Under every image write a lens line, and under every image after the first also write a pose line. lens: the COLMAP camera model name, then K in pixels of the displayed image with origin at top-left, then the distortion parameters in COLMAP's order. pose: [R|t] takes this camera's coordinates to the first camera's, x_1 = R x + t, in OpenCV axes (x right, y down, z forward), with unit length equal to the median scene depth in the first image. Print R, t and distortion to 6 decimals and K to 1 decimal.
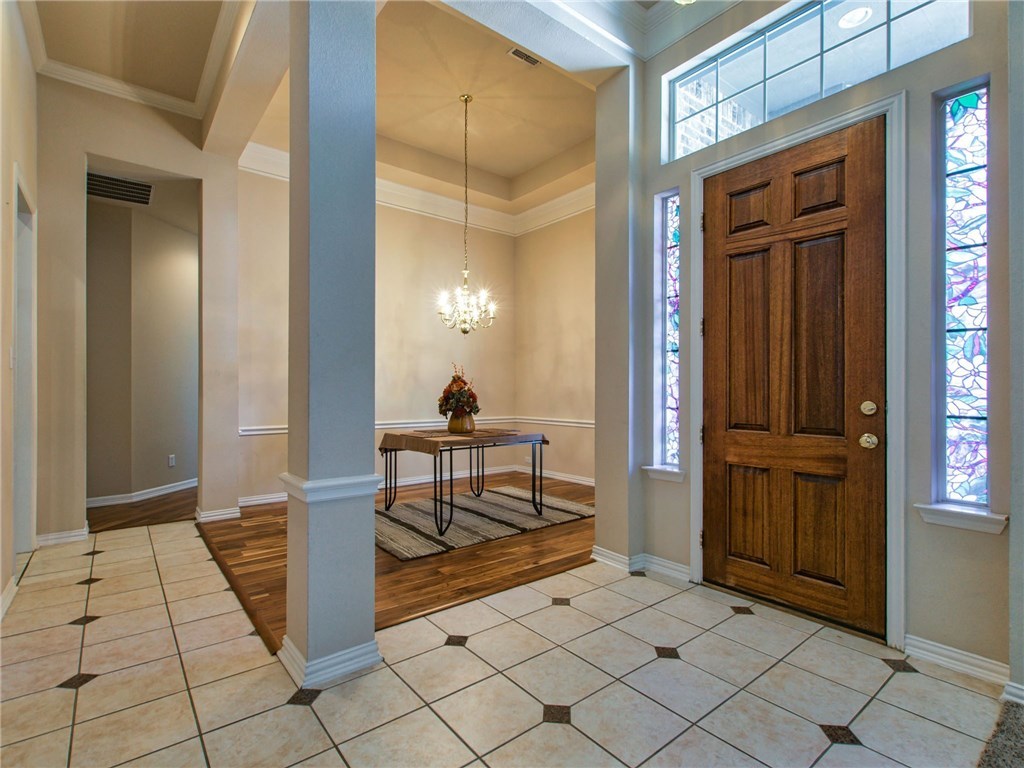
lens RADIAL K [[504.2, 0, 512.0], [0, 504.2, 384.0], [0, 0, 1]] dist [-0.003497, -0.000545]
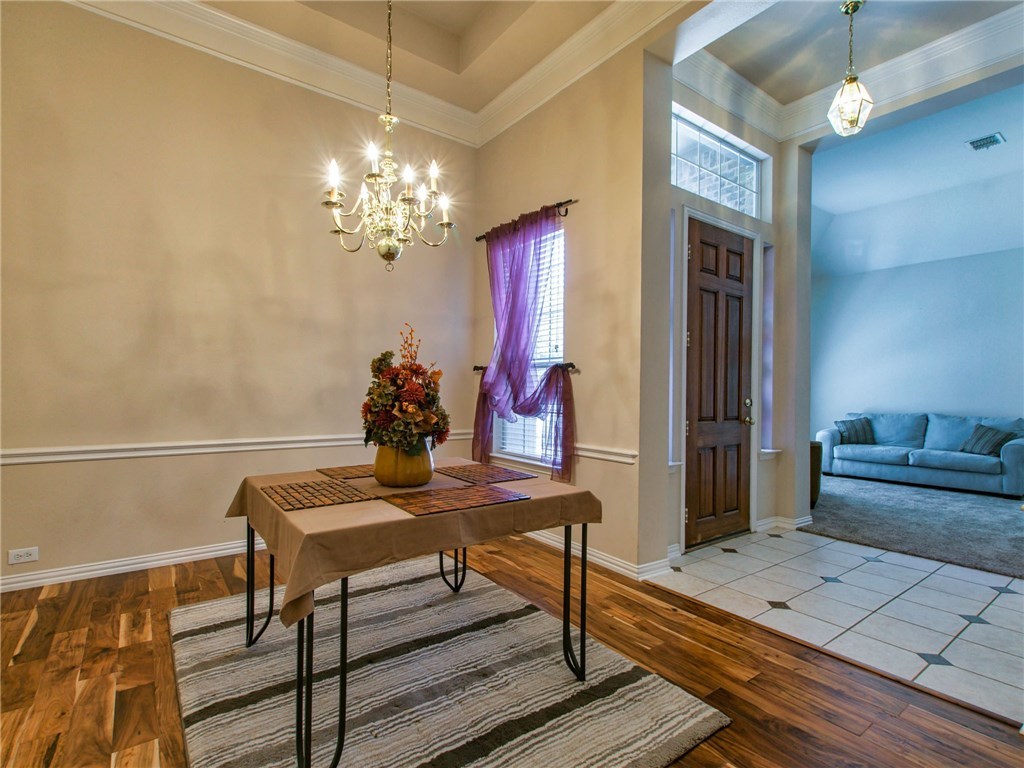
lens RADIAL K [[504.2, 0, 512.0], [0, 504.2, 384.0], [0, 0, 1]] dist [-0.003497, -0.000545]
pose [[0.031846, 0.015835, 0.999367, -0.768026], [-0.024235, 0.999593, -0.015066, 0.021334], [-0.999199, -0.023740, 0.032217, 1.260886]]
